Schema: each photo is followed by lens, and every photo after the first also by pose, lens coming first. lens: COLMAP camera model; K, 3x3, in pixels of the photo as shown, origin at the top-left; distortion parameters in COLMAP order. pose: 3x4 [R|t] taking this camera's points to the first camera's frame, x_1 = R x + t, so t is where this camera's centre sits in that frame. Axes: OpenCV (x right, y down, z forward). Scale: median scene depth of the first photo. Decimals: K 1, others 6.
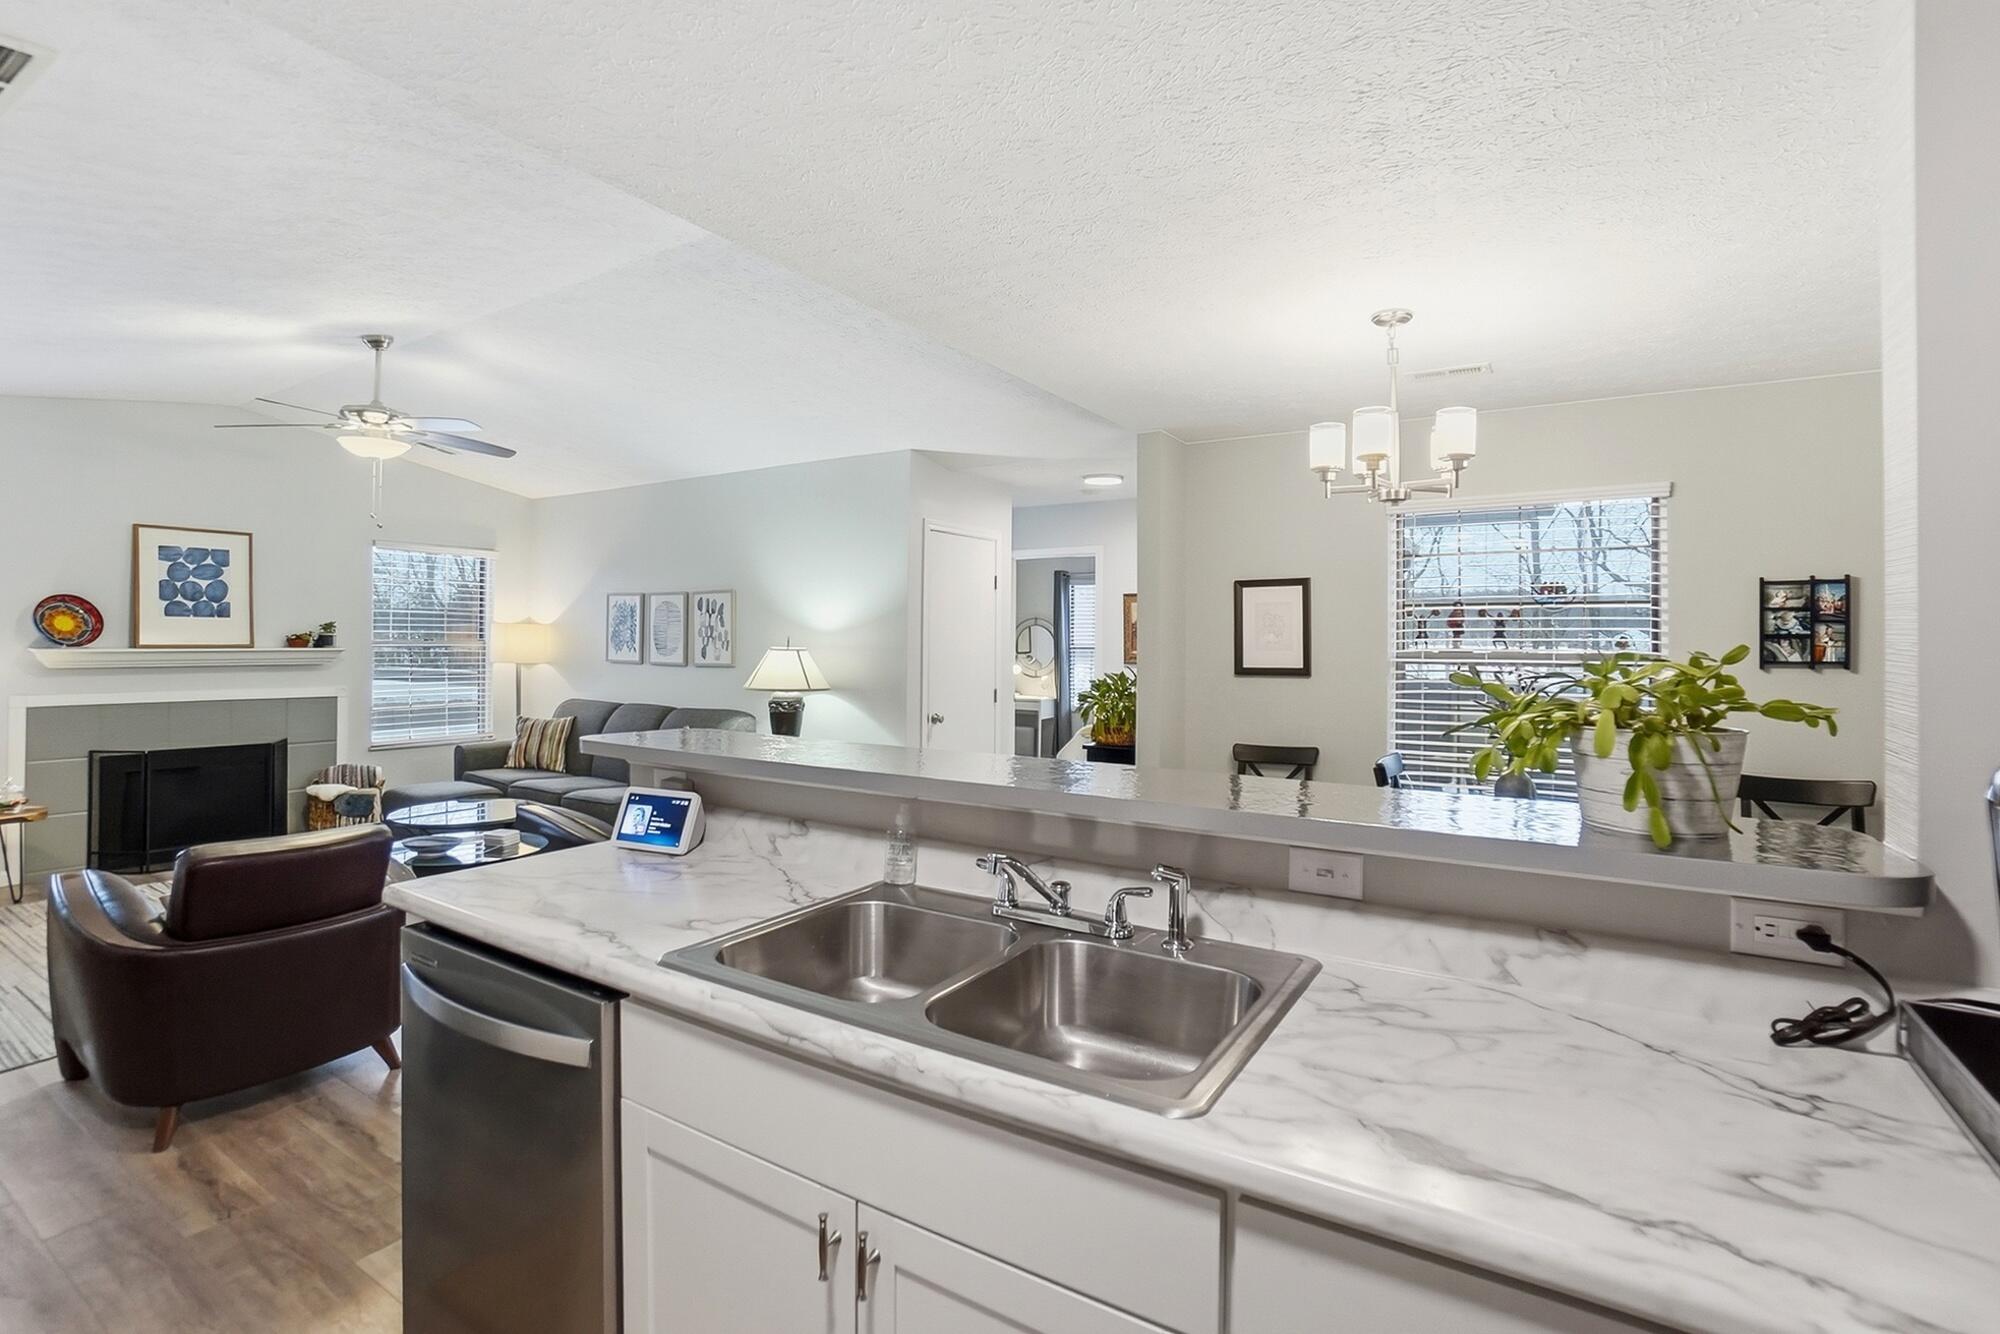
lens RADIAL K [[918.1, 0, 1004.2], [0, 918.1, 641.2], [0, 0, 1]] dist [-0.067818, 0.024483]
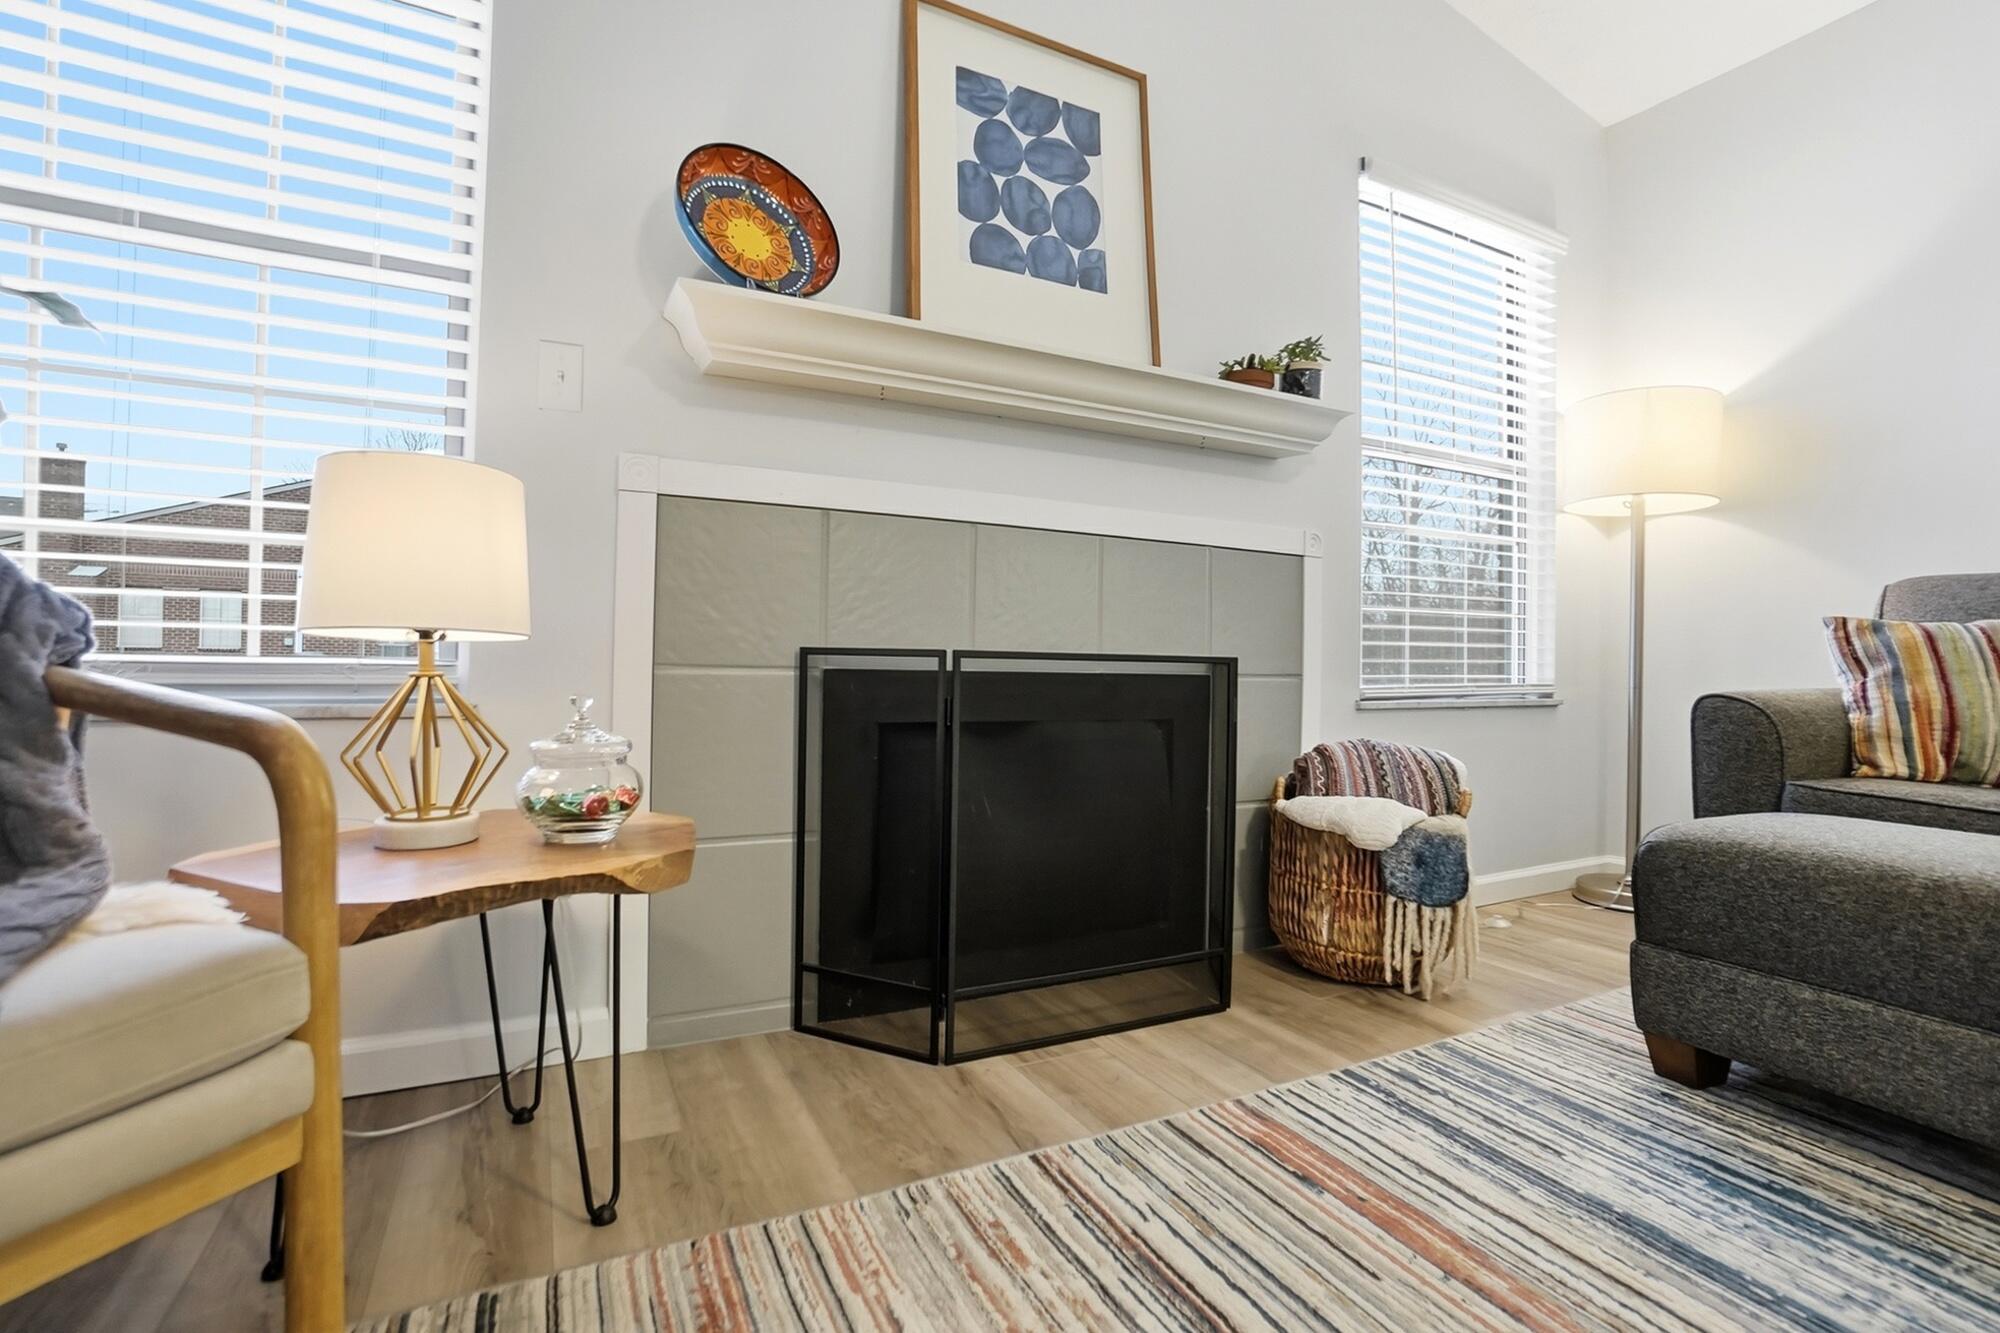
lens RADIAL K [[918.1, 0, 1004.2], [0, 918.1, 640.7], [0, 0, 1]] dist [-0.067818, 0.024483]
pose [[0.853276, -0.004165, -0.521442, -0.749155], [-0.005240, 0.999849, -0.016561, 0.118537], [0.521432, 0.016864, 0.853126, 0.700751]]
